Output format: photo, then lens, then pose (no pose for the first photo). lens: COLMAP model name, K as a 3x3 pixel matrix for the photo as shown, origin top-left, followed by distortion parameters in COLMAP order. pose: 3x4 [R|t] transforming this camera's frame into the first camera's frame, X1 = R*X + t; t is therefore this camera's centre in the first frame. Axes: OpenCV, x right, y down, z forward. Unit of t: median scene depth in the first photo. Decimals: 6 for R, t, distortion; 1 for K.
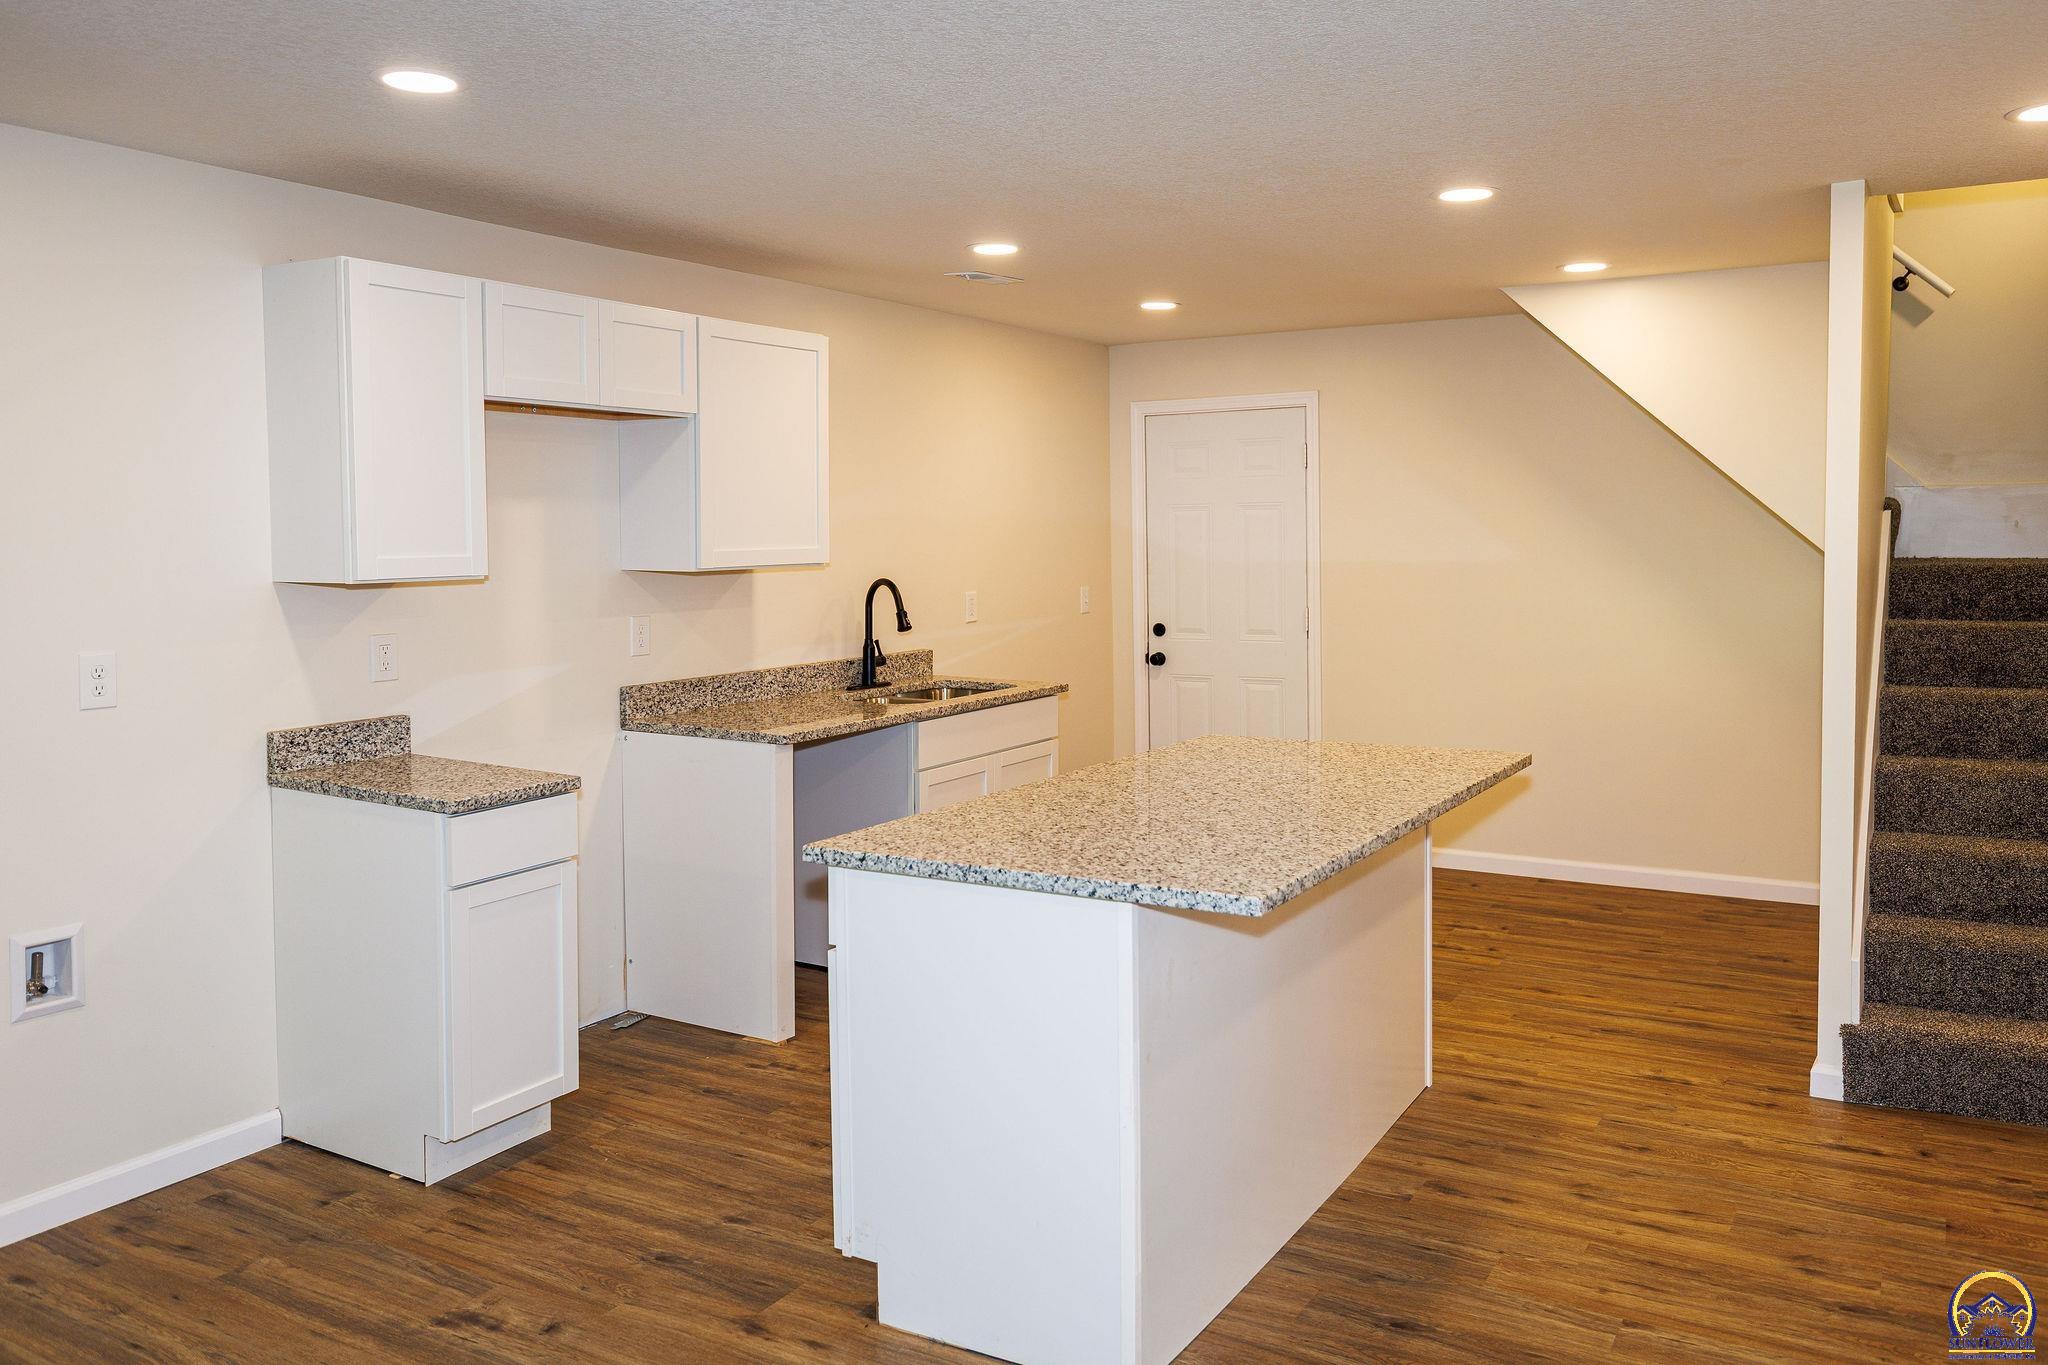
lens RADIAL K [[1518.3, 0, 1039.0], [0, 1518.3, 606.0], [0, 0, 1]] dist [-0.008271, 0.004249]
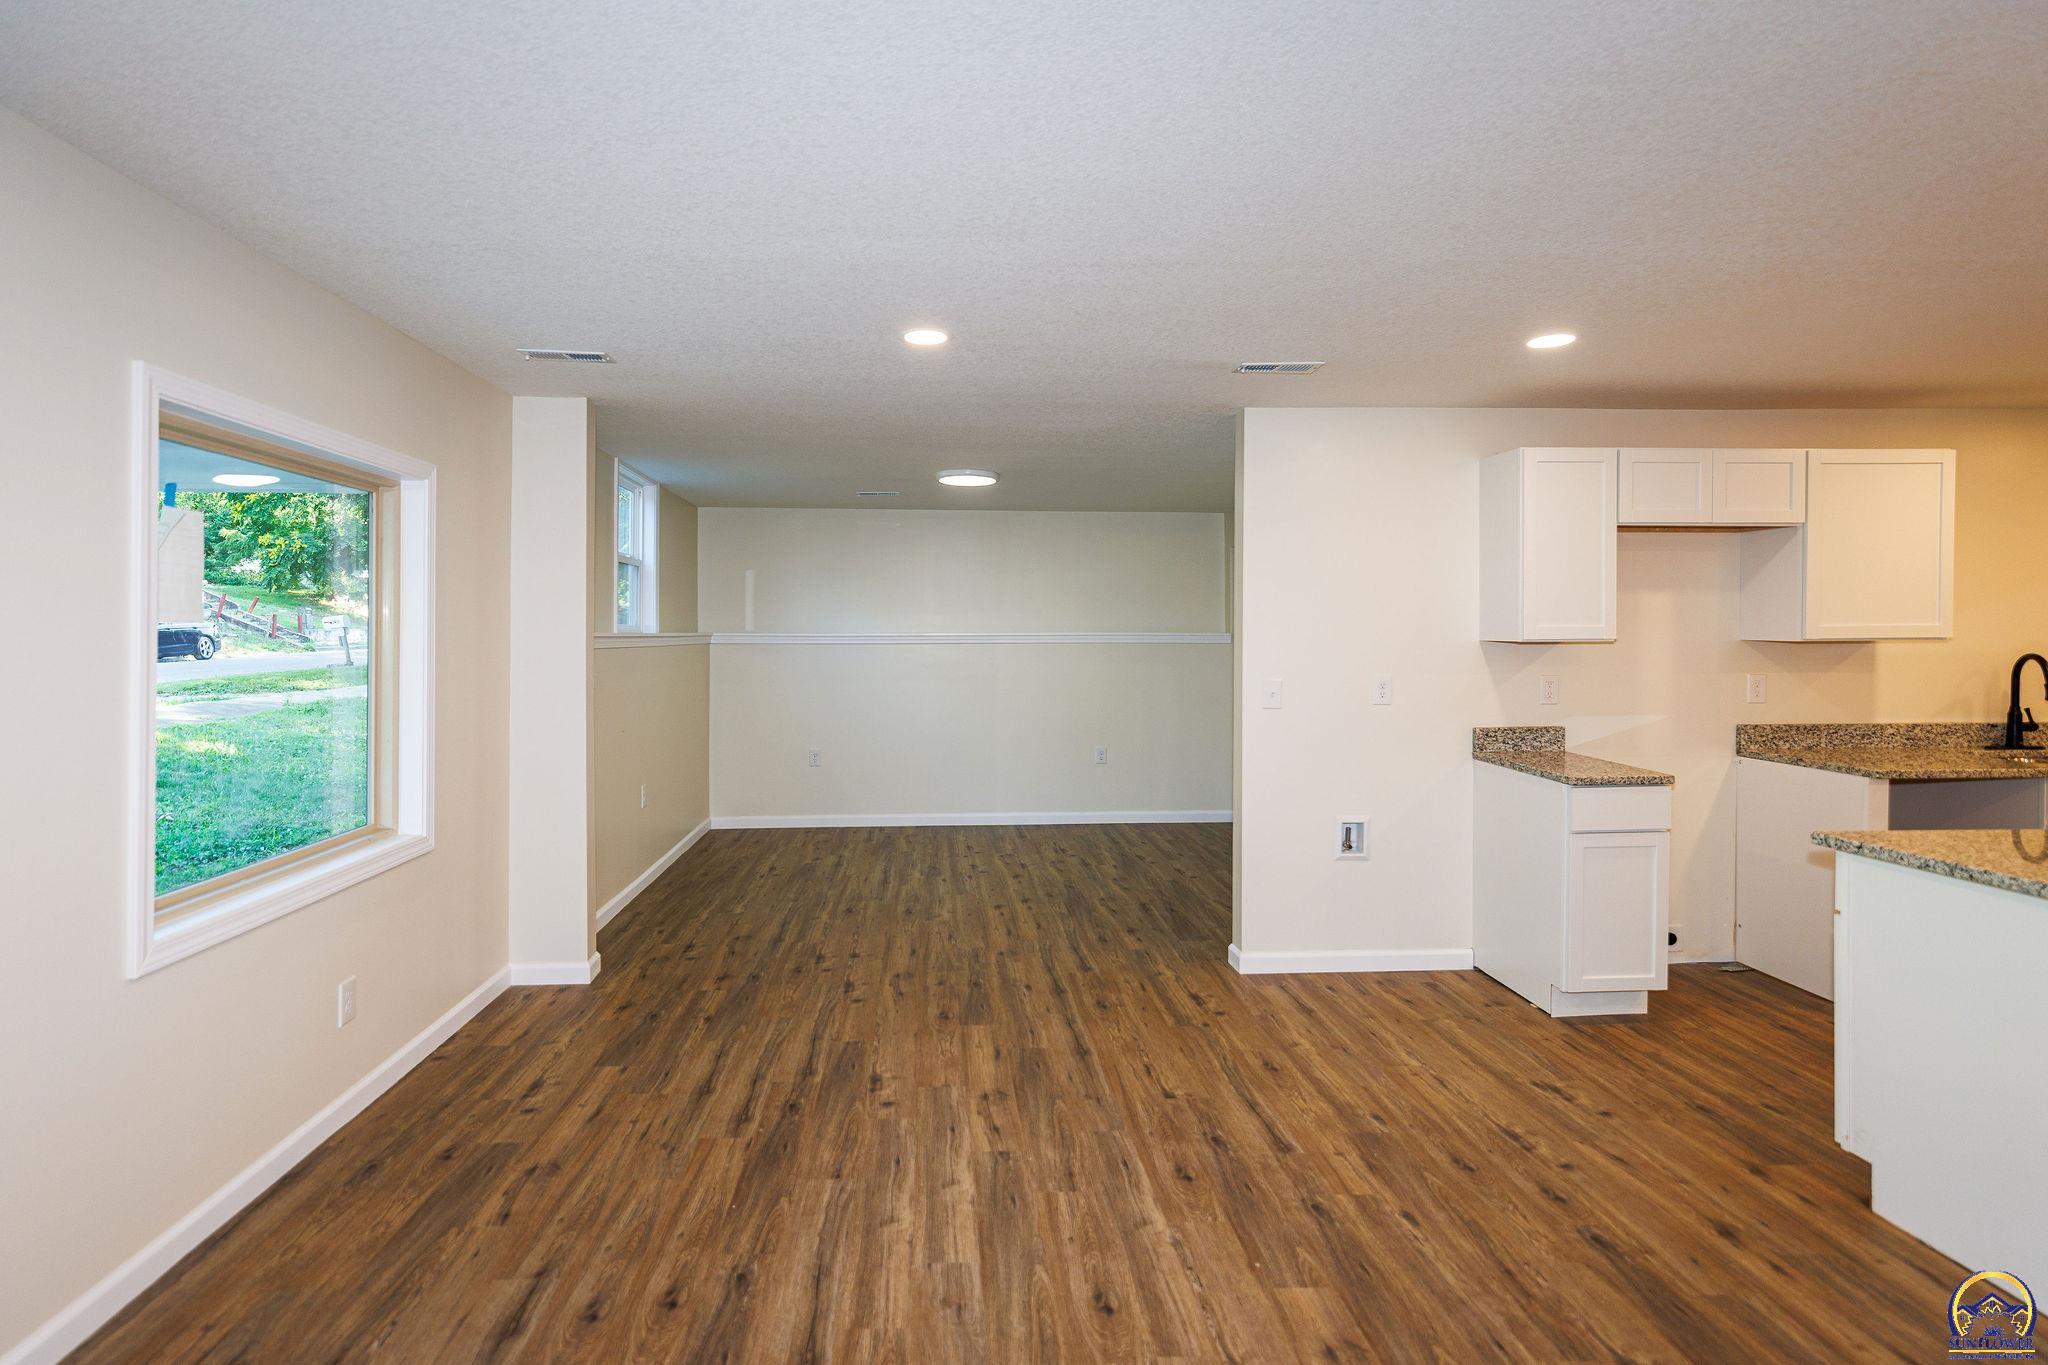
lens RADIAL K [[1010.6, 0, 986.0], [0, 1010.6, 637.7], [0, 0, 1]] dist [0.000062, -0.000016]
pose [[0.542806, 0.010230, -0.839796, 0.150155], [-0.043569, 0.998922, -0.015993, 0.022563], [0.838727, 0.045270, 0.542667, -0.092644]]
